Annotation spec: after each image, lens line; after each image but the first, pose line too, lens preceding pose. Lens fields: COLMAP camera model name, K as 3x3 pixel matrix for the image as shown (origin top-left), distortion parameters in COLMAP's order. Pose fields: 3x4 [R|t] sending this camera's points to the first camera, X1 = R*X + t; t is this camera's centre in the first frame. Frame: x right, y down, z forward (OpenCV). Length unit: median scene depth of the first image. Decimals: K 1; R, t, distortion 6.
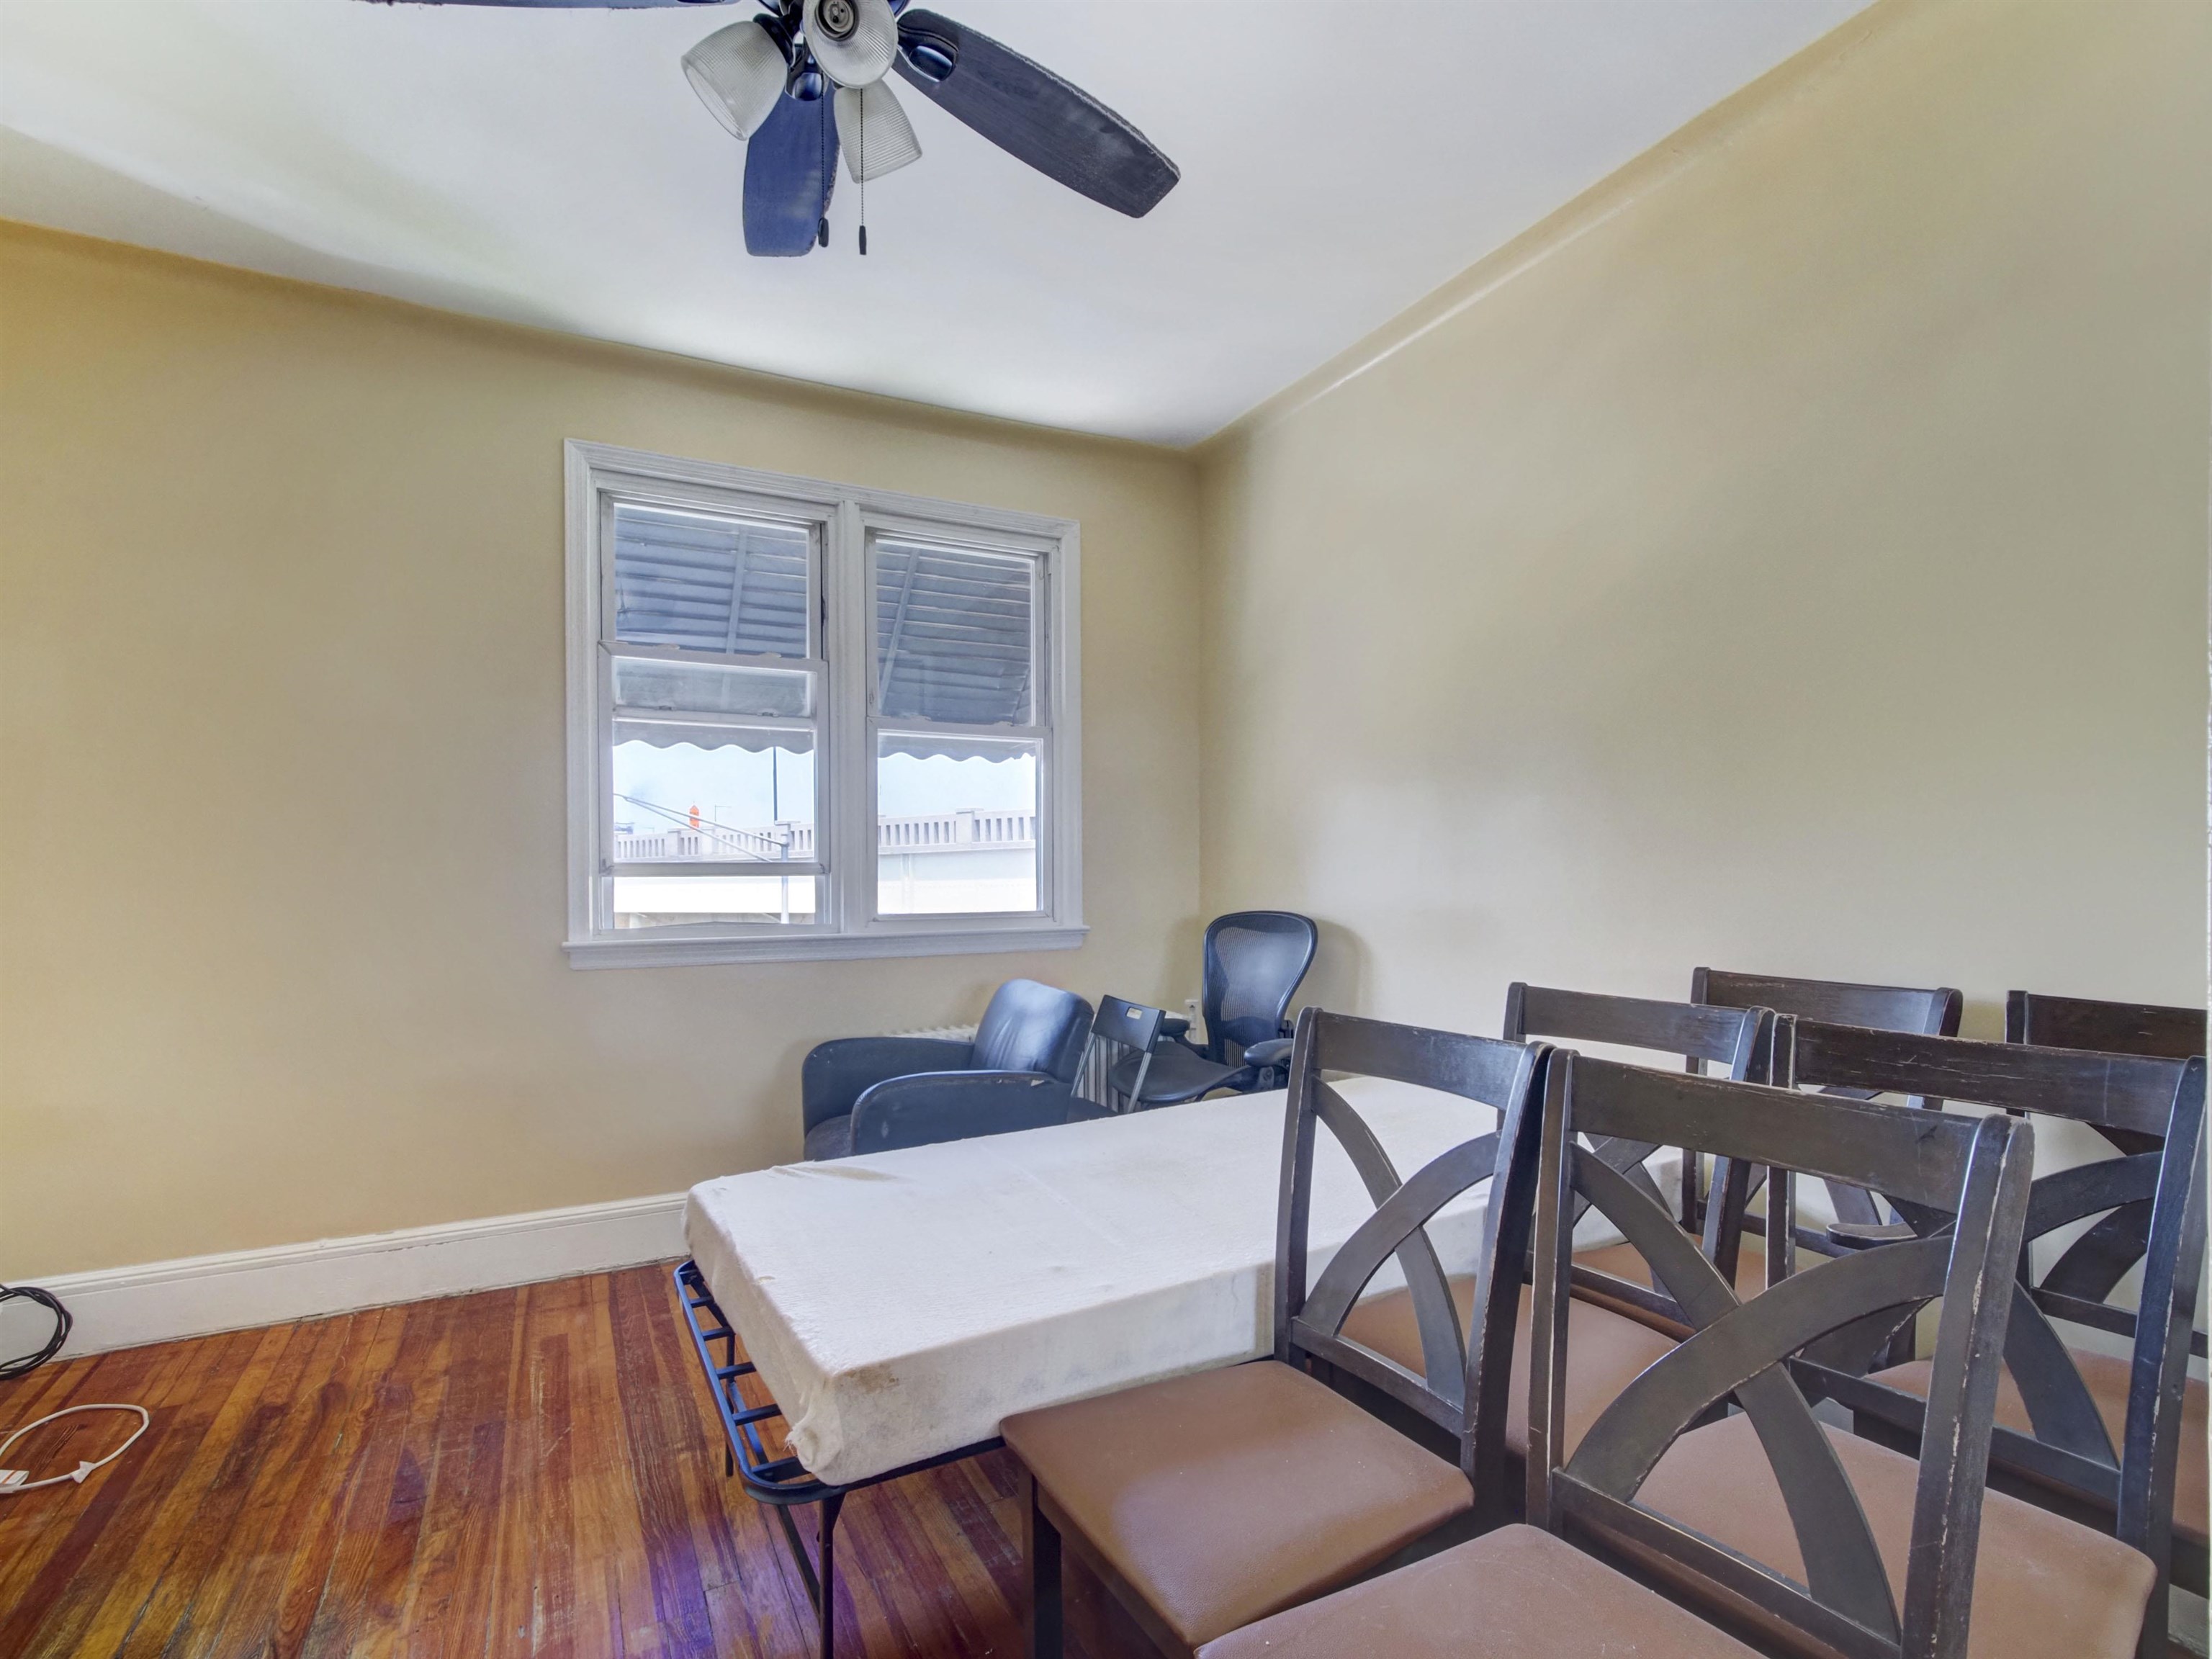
lens RADIAL K [[1059.7, 0, 1108.5], [0, 1059.7, 857.8], [0, 0, 1]] dist [-0.005303, 0.000367]
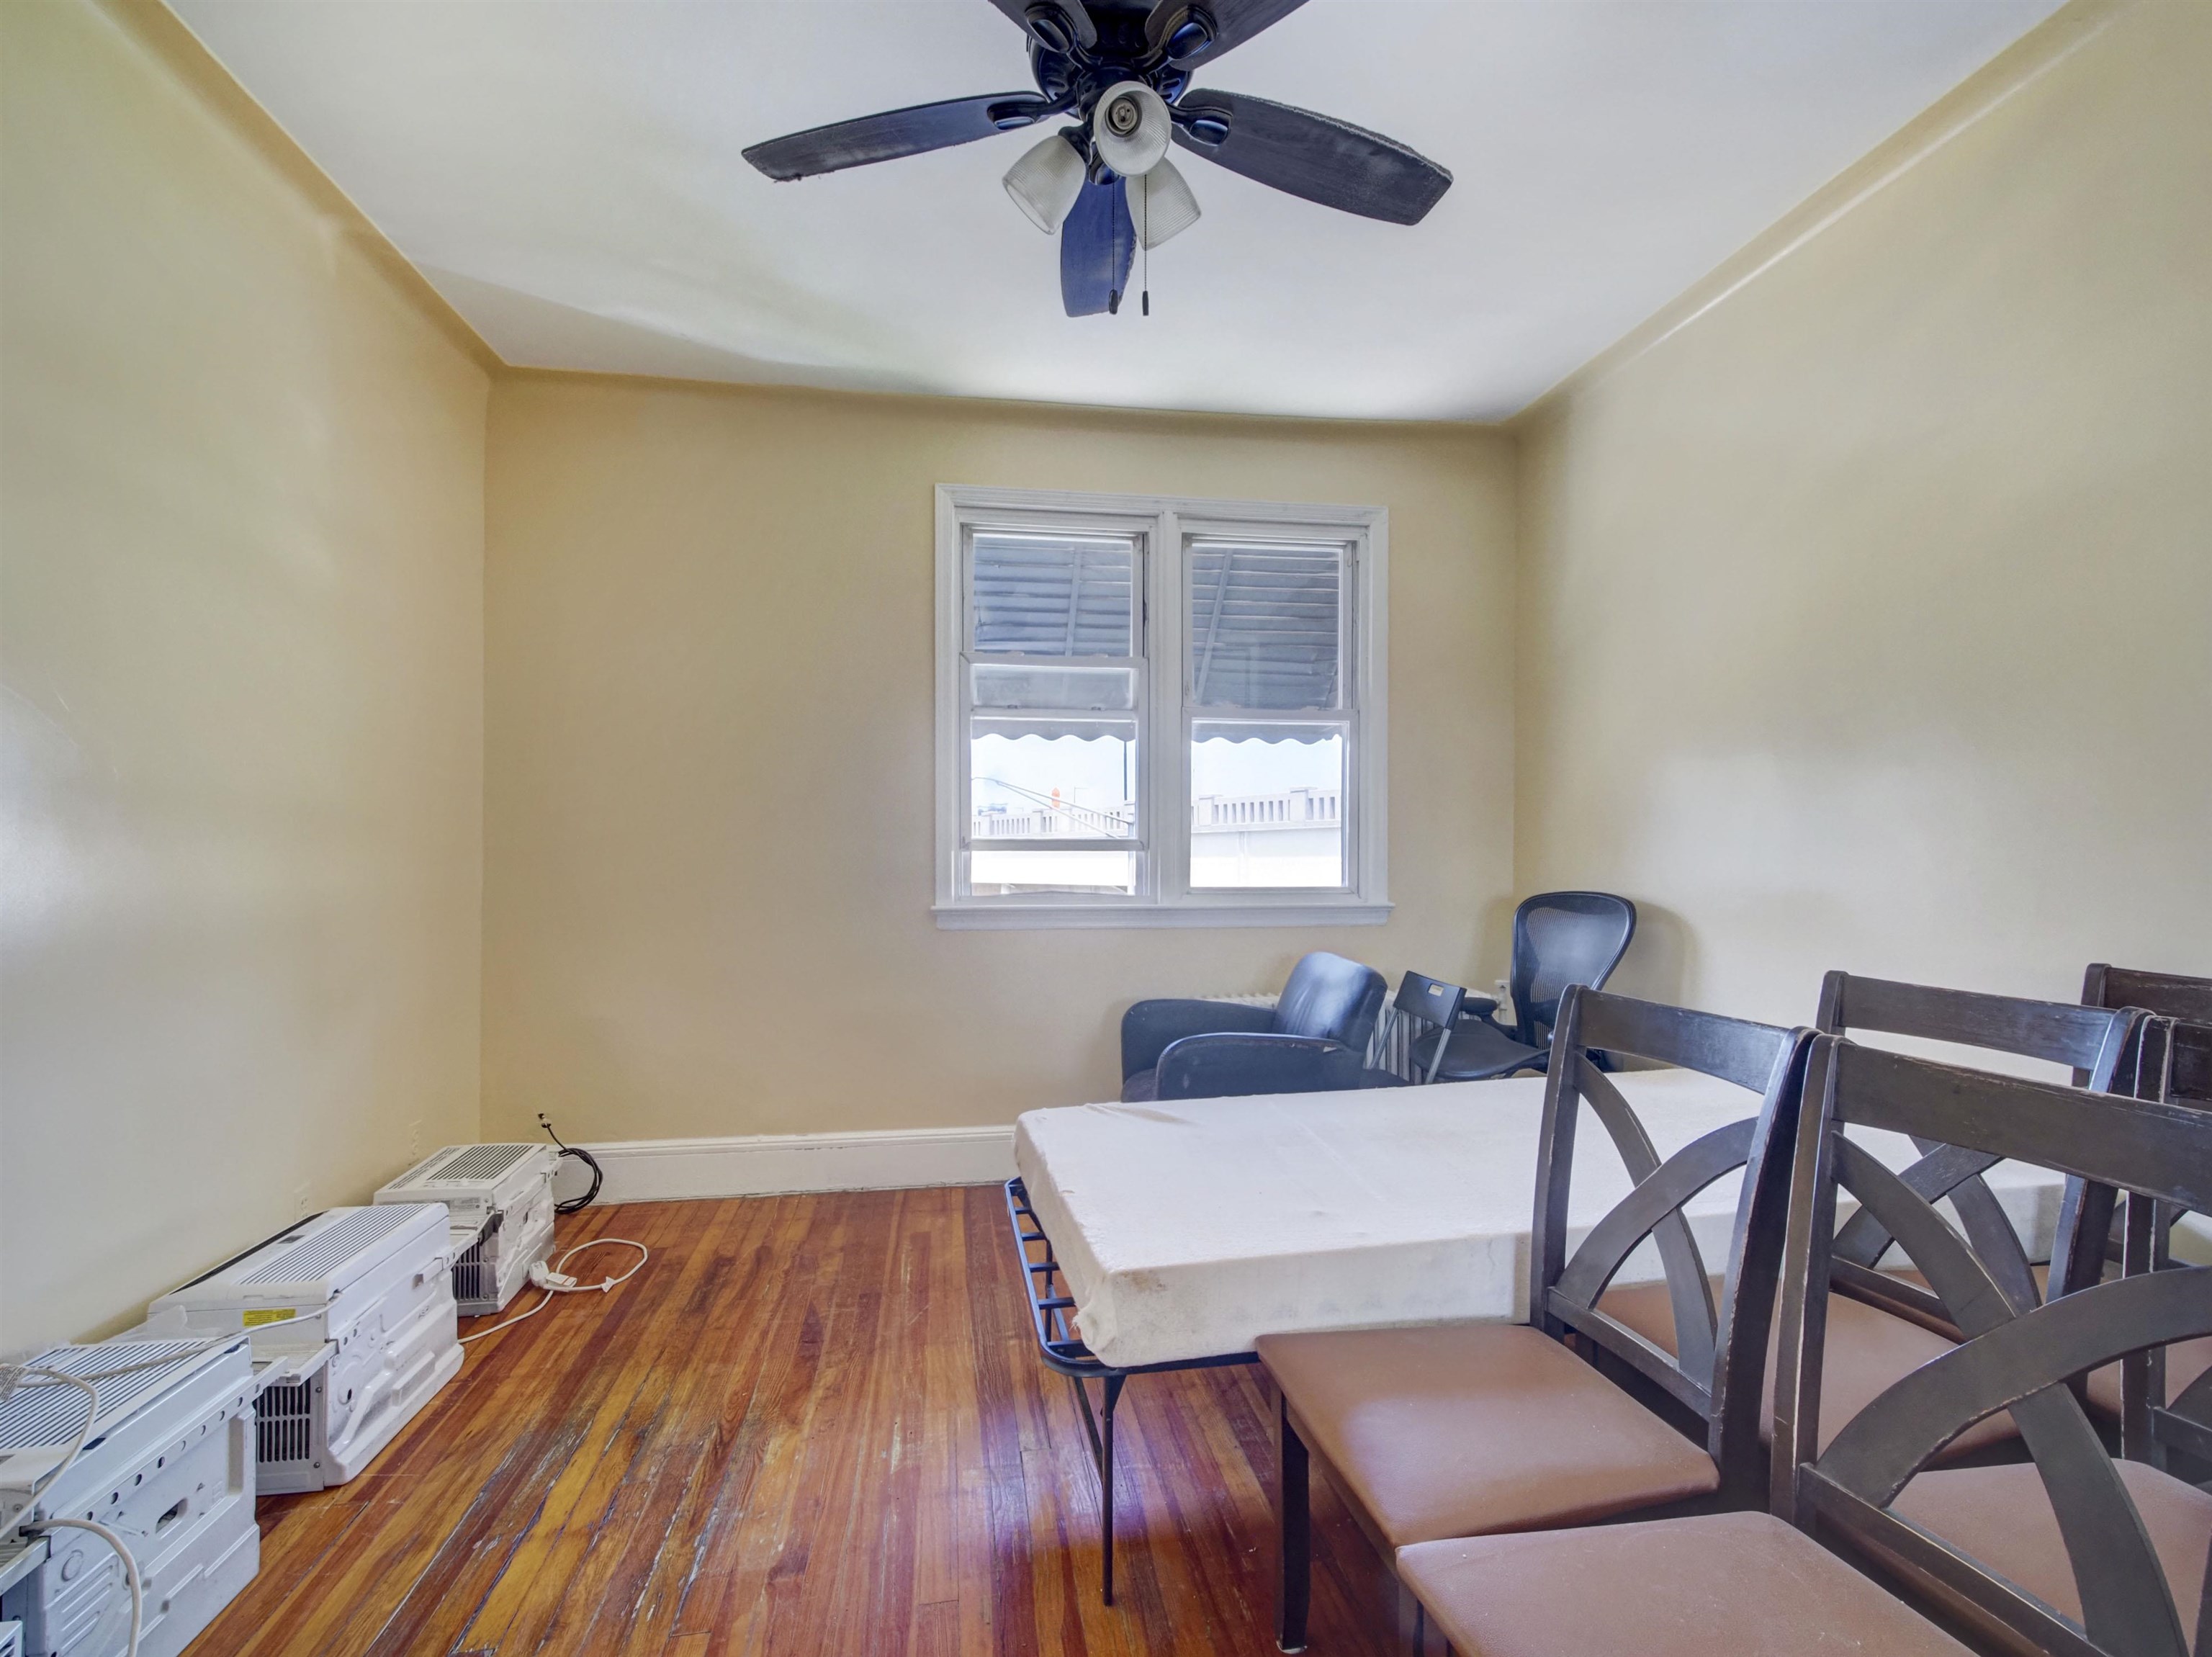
lens RADIAL K [[1046.4, 0, 1106.0], [0, 1046.4, 828.5], [0, 0, 1]] dist [-0.003388, -0.000711]
pose [[0.945449, -0.000925, -0.325769, 0.081006], [-0.001513, 0.999973, -0.007228, 0.000558], [0.325767, 0.007326, 0.945422, -0.076736]]
